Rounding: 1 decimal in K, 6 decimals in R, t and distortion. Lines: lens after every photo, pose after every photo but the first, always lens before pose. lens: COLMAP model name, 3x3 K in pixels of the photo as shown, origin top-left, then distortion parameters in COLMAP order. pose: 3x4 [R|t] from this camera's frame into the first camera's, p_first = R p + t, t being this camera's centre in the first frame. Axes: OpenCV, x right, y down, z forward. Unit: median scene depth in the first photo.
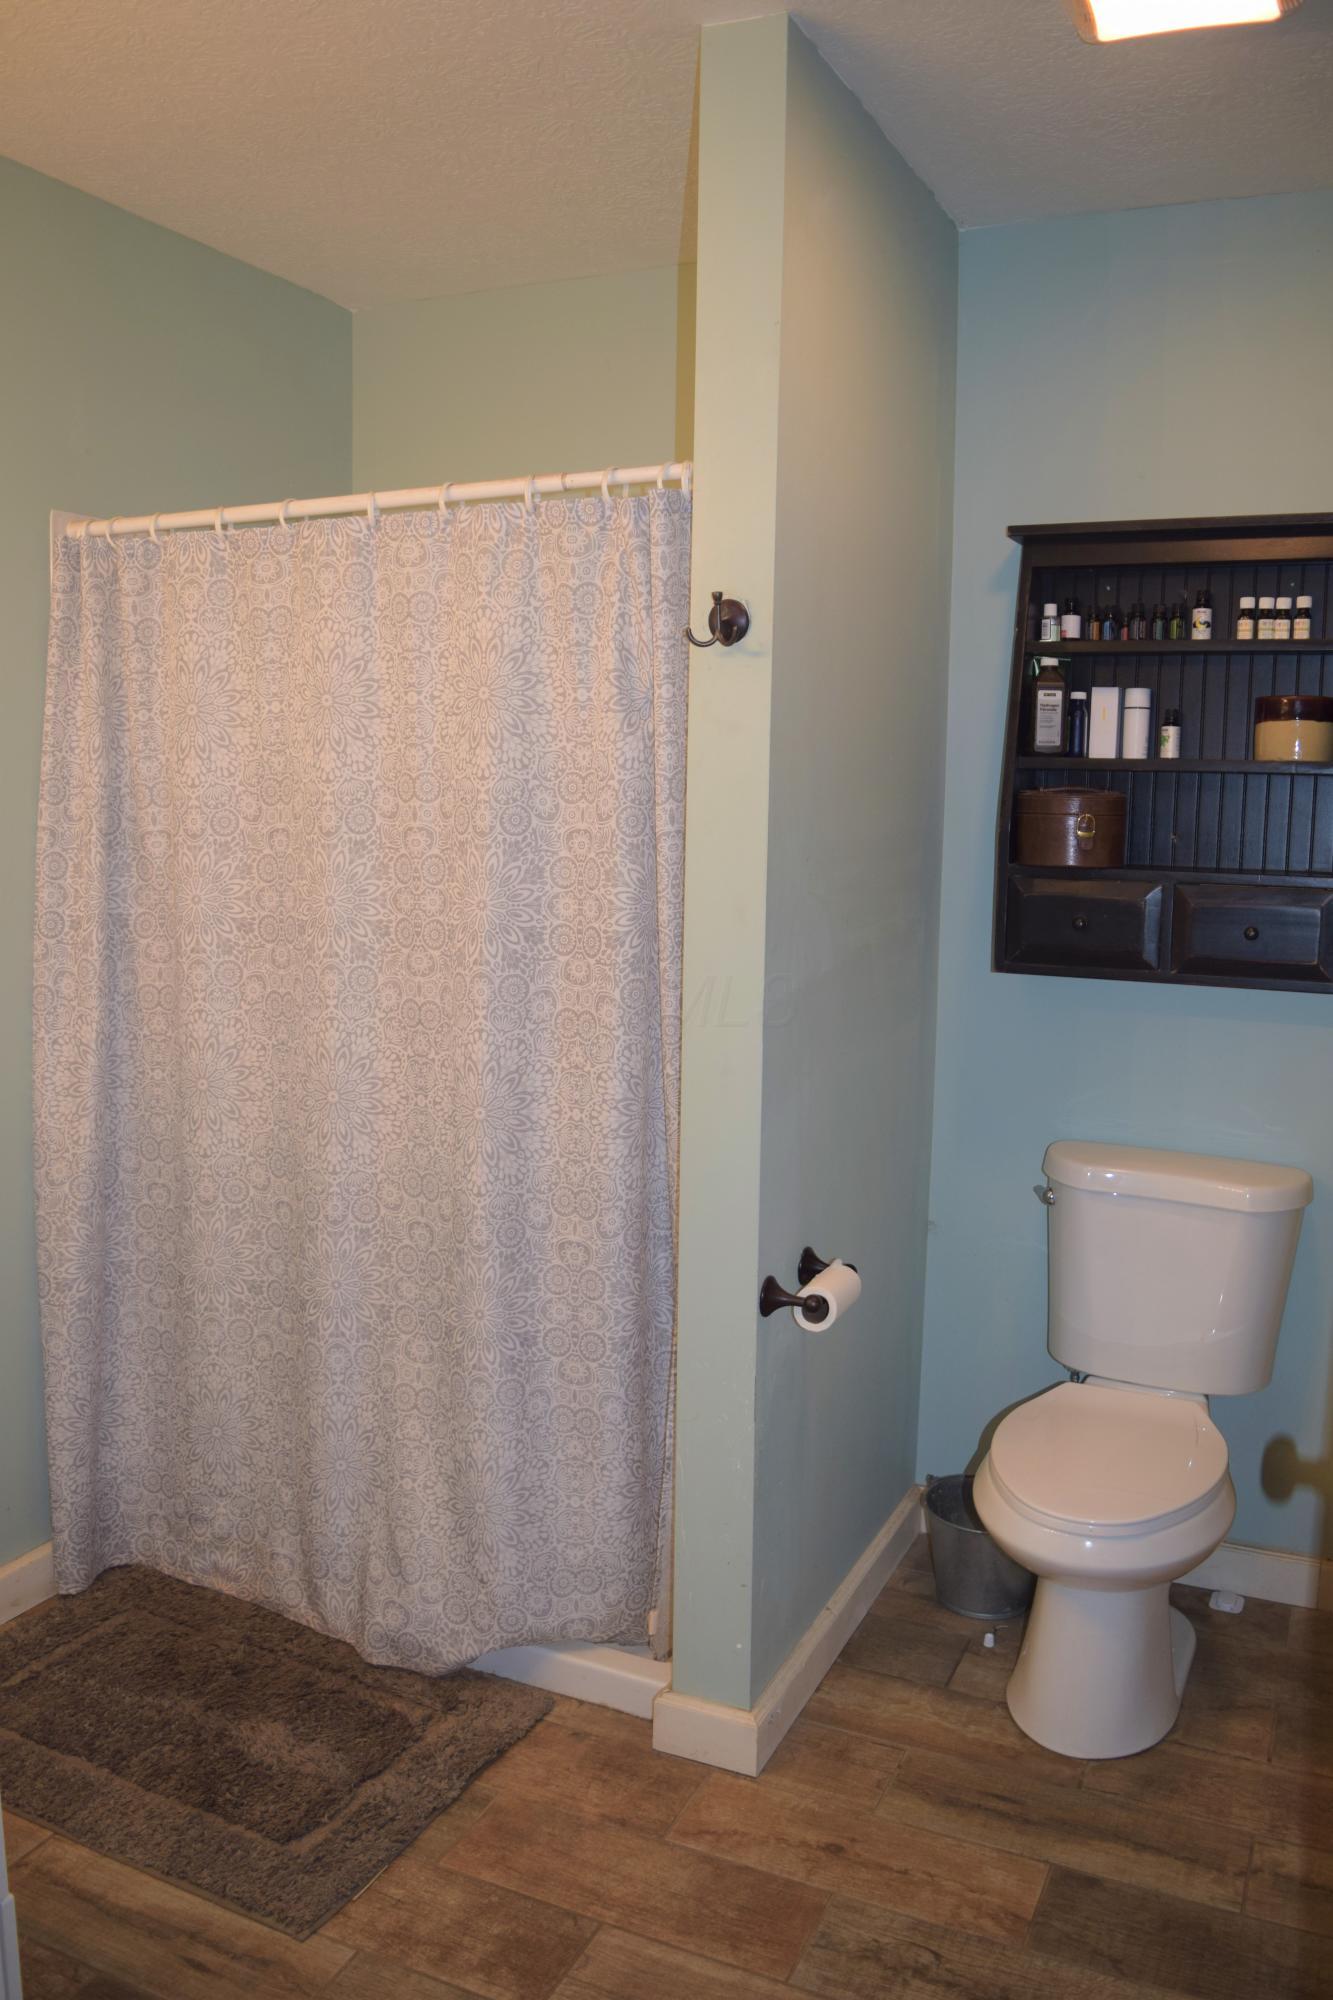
lens RADIAL K [[1571.3, 0, 662.3], [0, 1571.3, 996.9], [0, 0, 1]] dist [-0.092500, 0.020602]
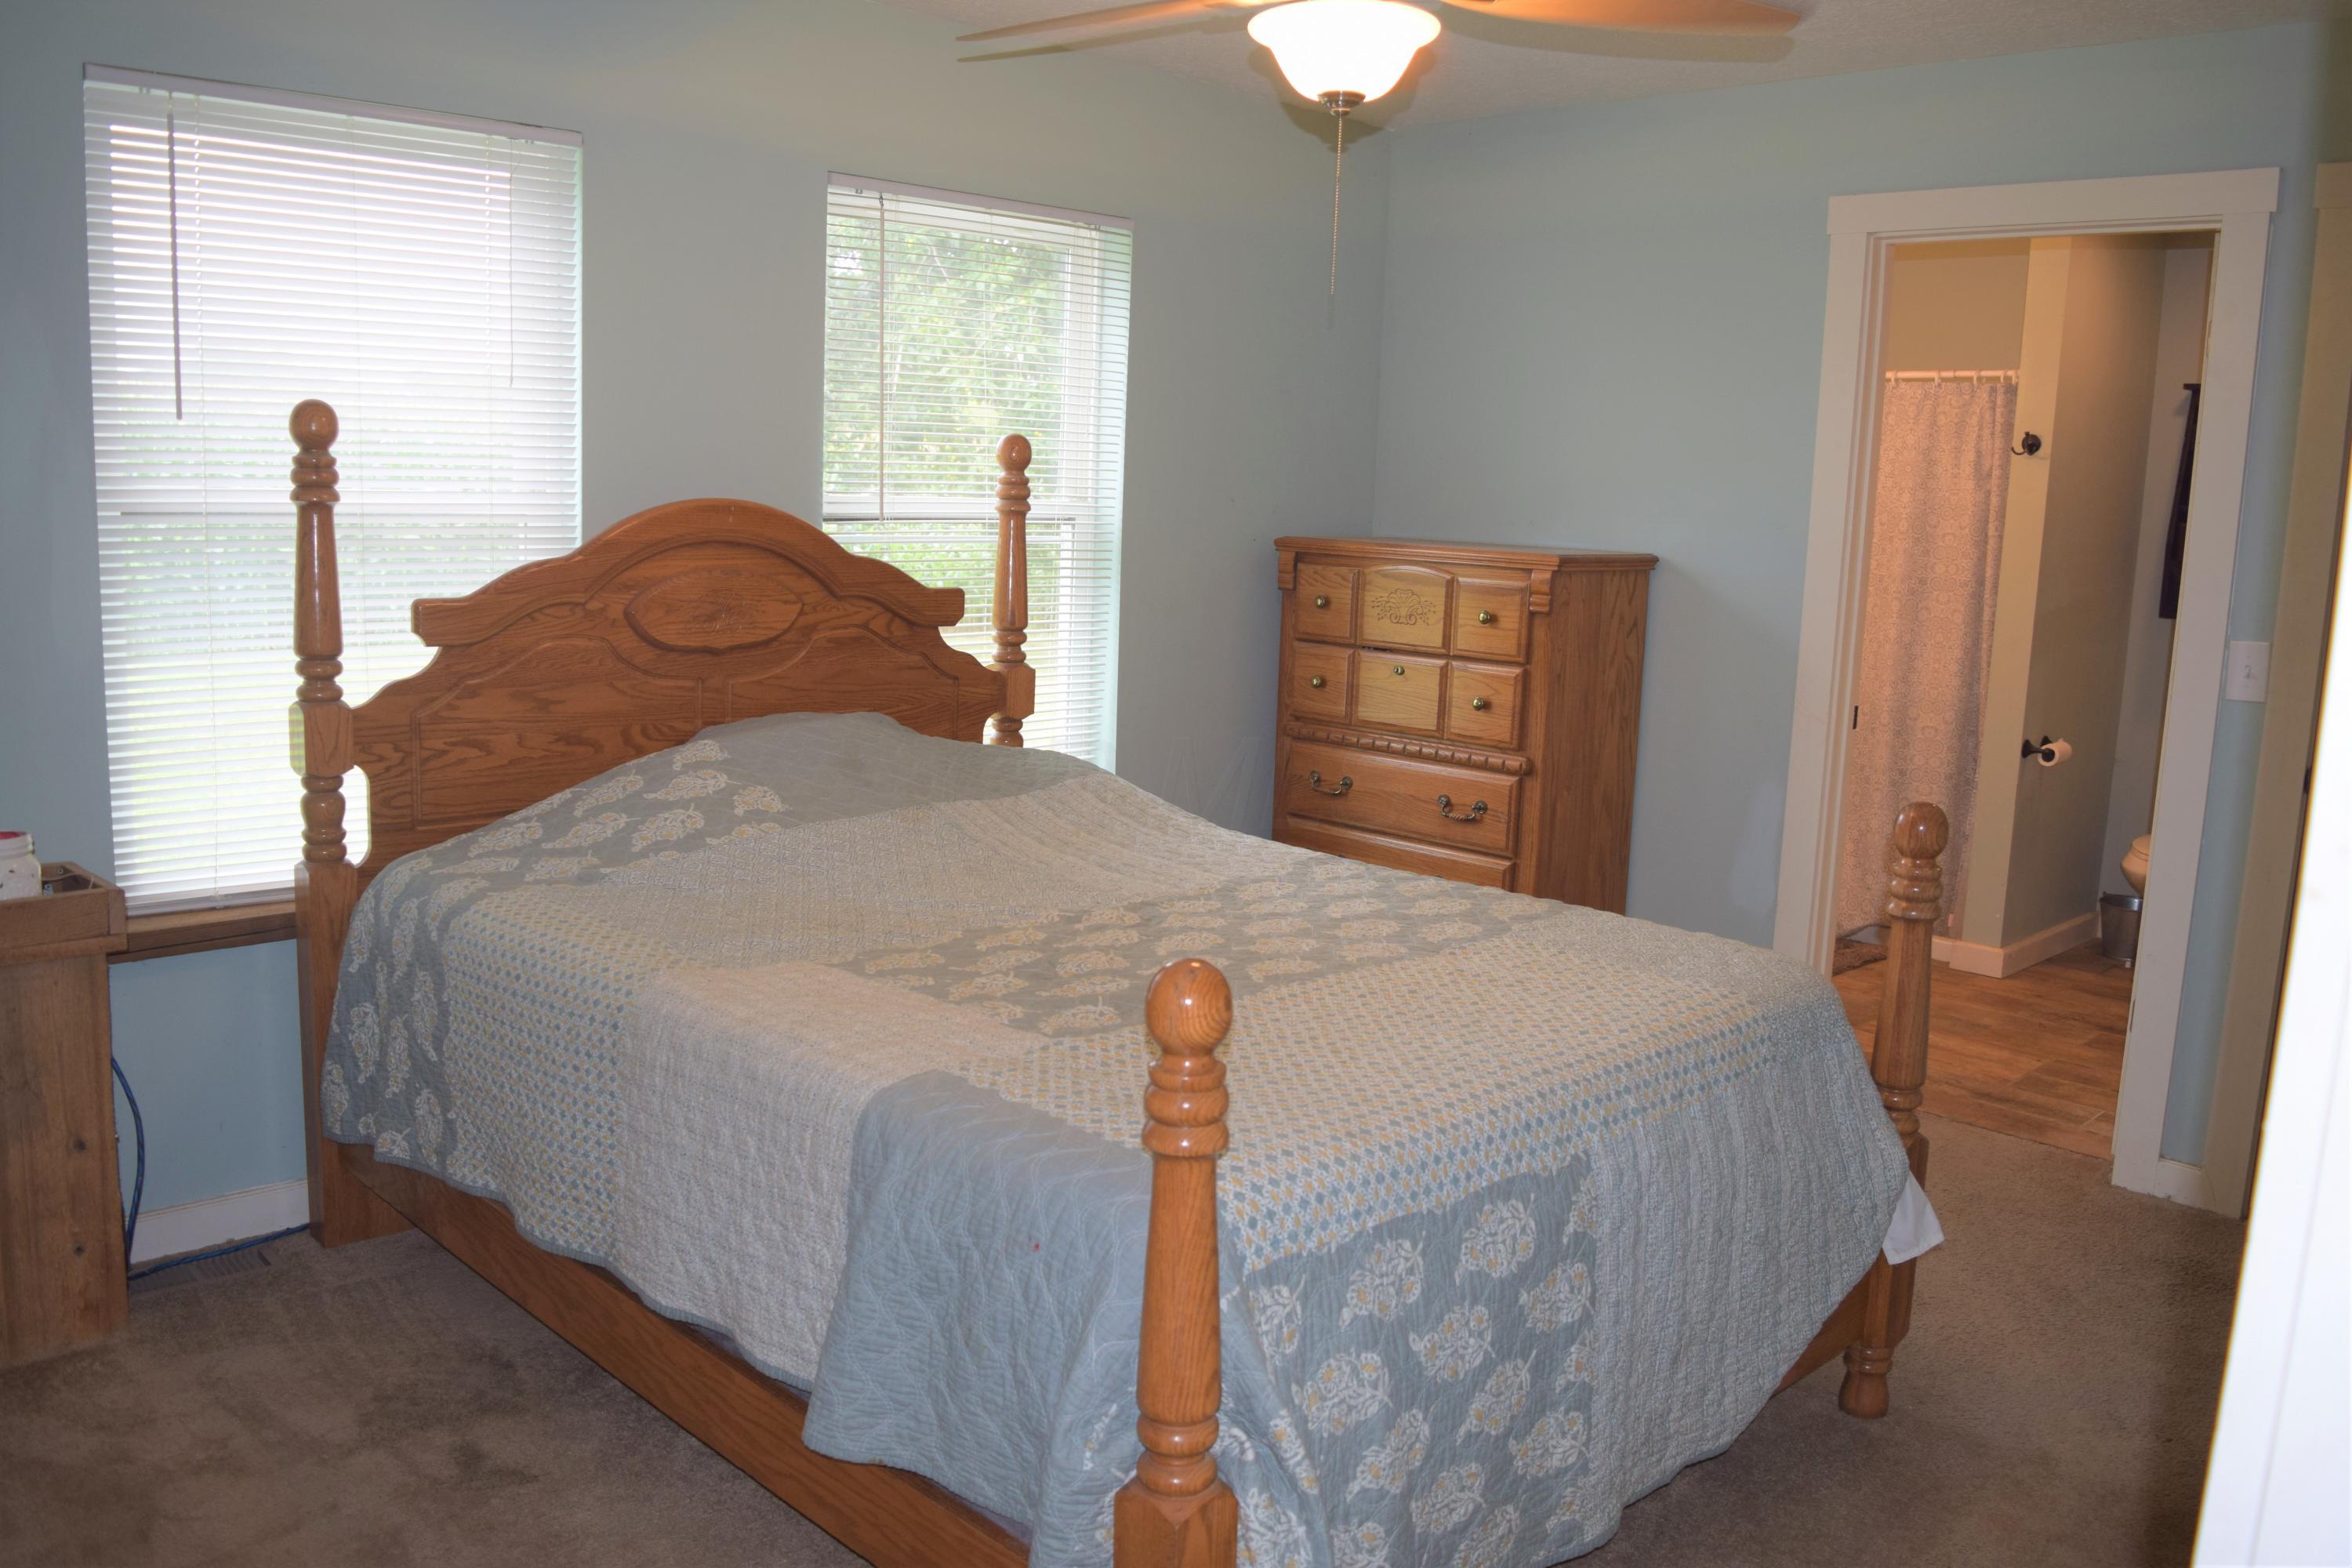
lens RADIAL K [[1847.8, 0, 1179.2], [0, 1847.8, 787.5], [0, 0, 1]] dist [-0.092500, 0.020602]
pose [[0.936877, 0.075613, -0.341385, -0.170153], [-0.064178, 0.996938, 0.044683, 0.204464], [0.343718, -0.019953, 0.938861, -1.763232]]
